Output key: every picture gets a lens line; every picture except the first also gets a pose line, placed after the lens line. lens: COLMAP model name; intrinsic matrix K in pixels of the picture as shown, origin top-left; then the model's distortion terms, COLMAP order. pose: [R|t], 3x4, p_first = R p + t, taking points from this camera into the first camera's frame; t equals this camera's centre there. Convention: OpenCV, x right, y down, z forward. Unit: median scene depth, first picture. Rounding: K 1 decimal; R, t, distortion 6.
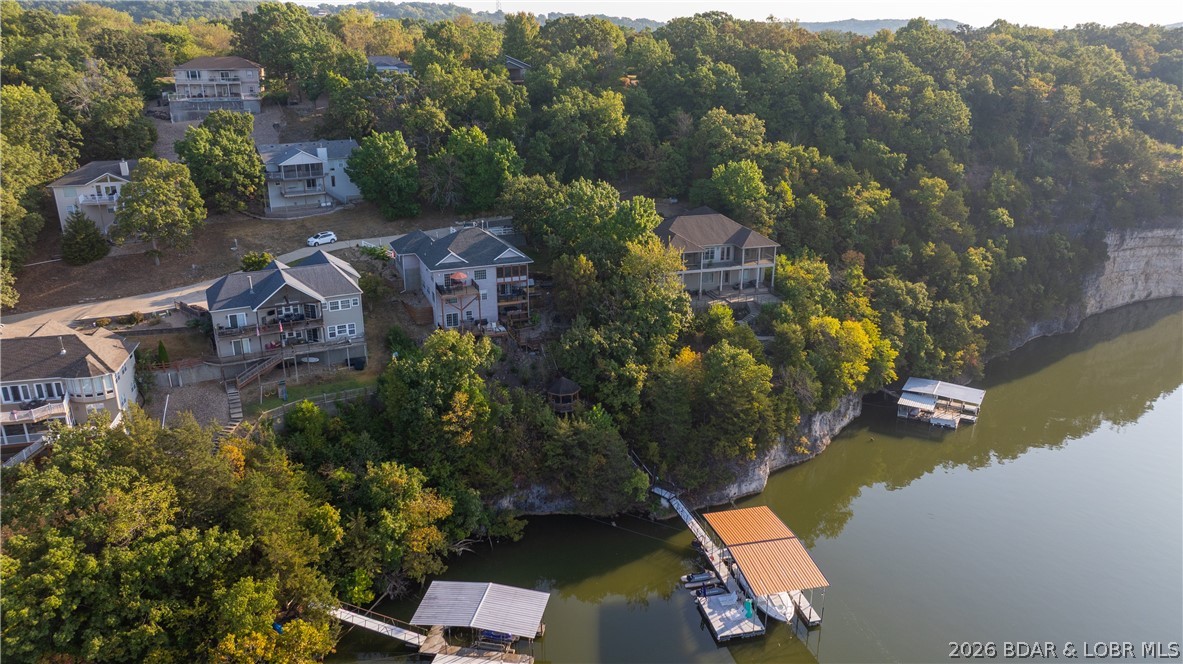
lens RADIAL K [[838.6, 0, 591.5], [0, 838.6, 332.0], [0, 0, 1]] dist [-0.021665, 0.004635]
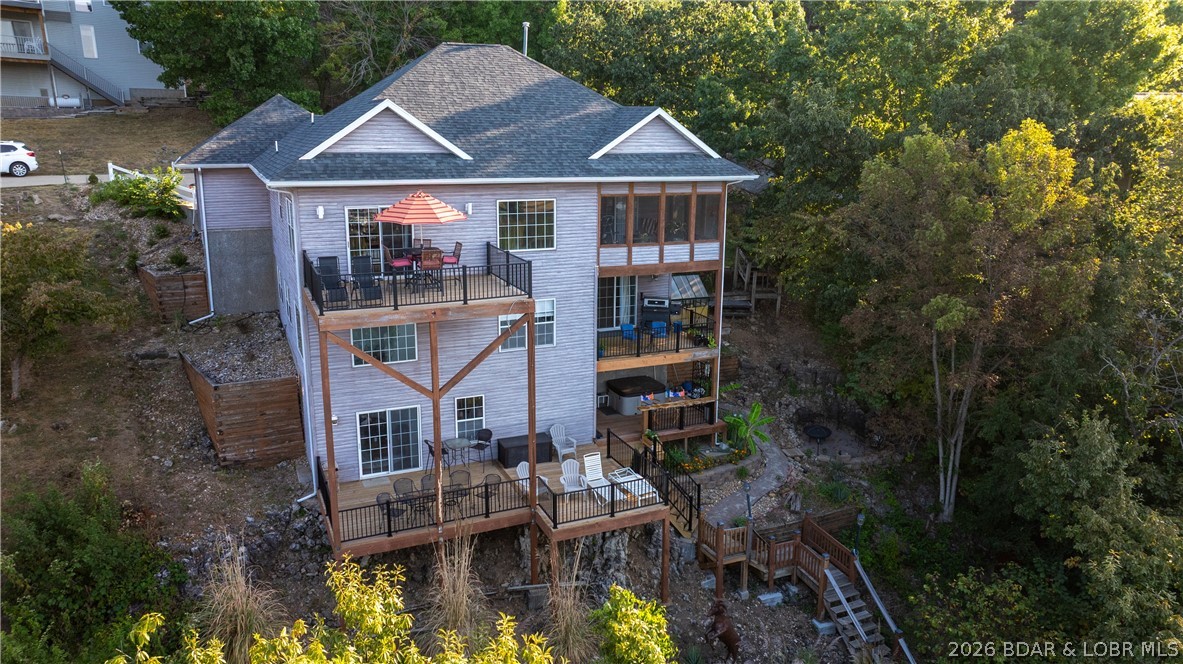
lens RADIAL K [[838.6, 0, 591.5], [0, 838.6, 332.0], [0, 0, 1]] dist [-0.021665, 0.004635]
pose [[0.999317, -0.002042, 0.036885, -0.123206], [0.005391, 0.995842, -0.090942, -0.022162], [-0.036546, 0.091079, 0.995173, 0.786508]]
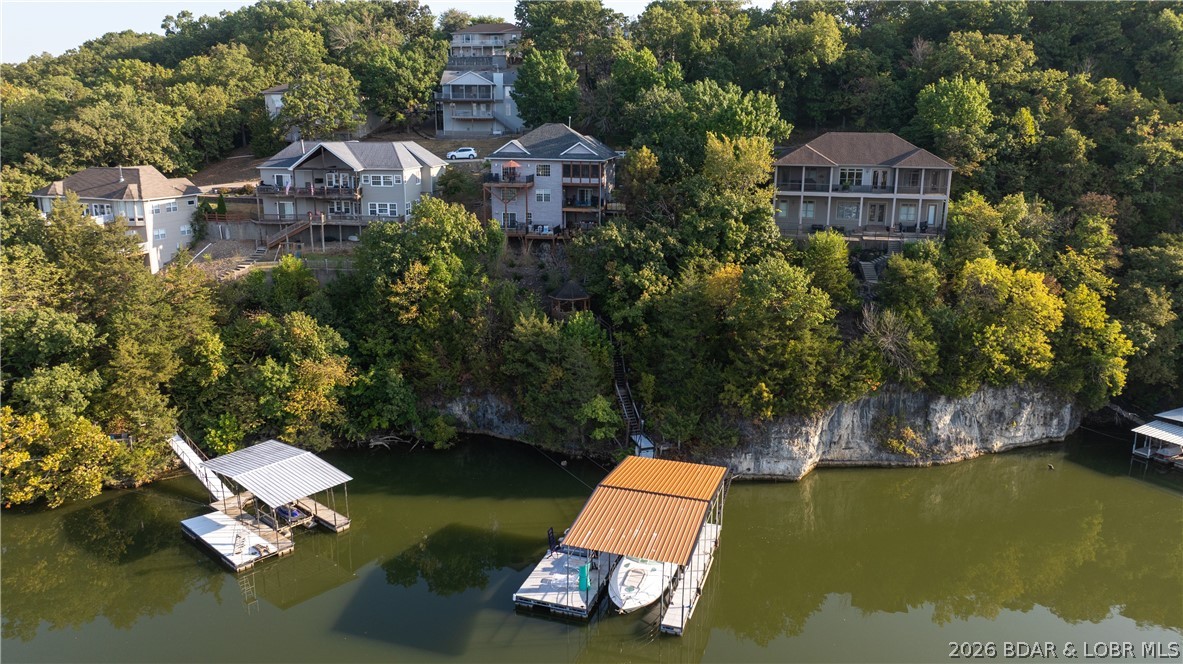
lens RADIAL K [[838.6, 0, 591.5], [0, 838.6, 332.0], [0, 0, 1]] dist [-0.021665, 0.004635]
pose [[0.856893, 0.129759, -0.498896, 0.357604], [-0.178054, 0.982738, -0.050220, 0.128123], [0.483768, 0.131864, 0.865206, 0.299788]]
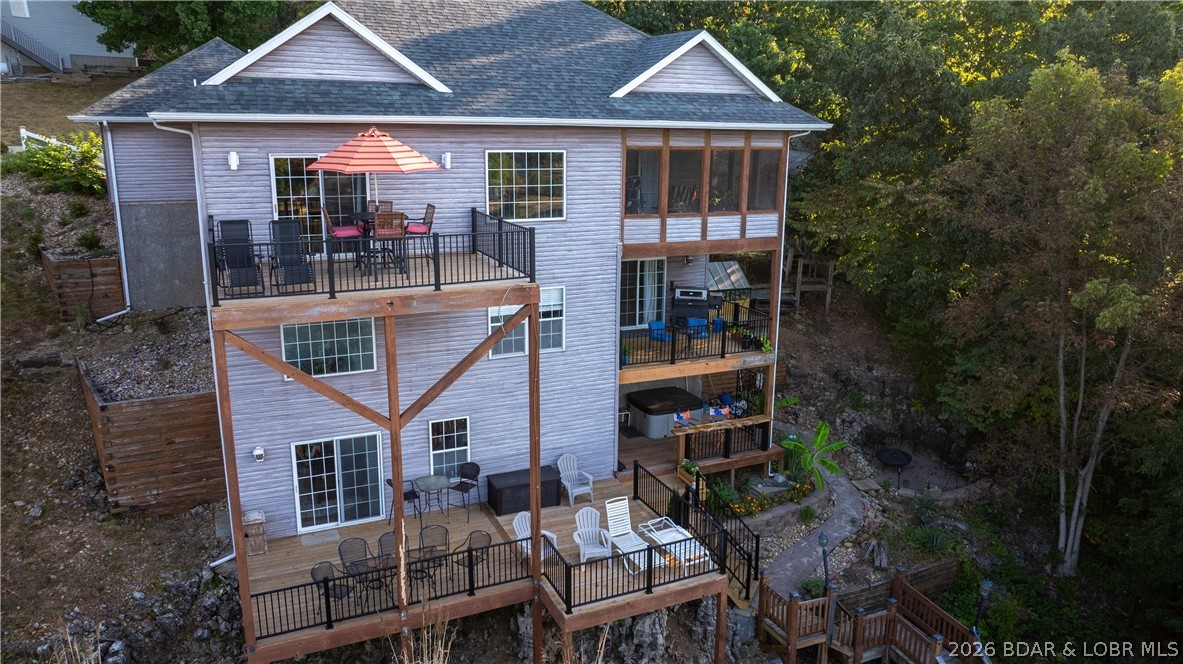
lens RADIAL K [[838.6, 0, 591.5], [0, 838.6, 332.0], [0, 0, 1]] dist [-0.021665, 0.004635]
pose [[0.999100, -0.003246, 0.042283, -0.126277], [0.007087, 0.995826, -0.090992, -0.027135], [-0.041811, 0.091209, 0.994954, 0.842344]]
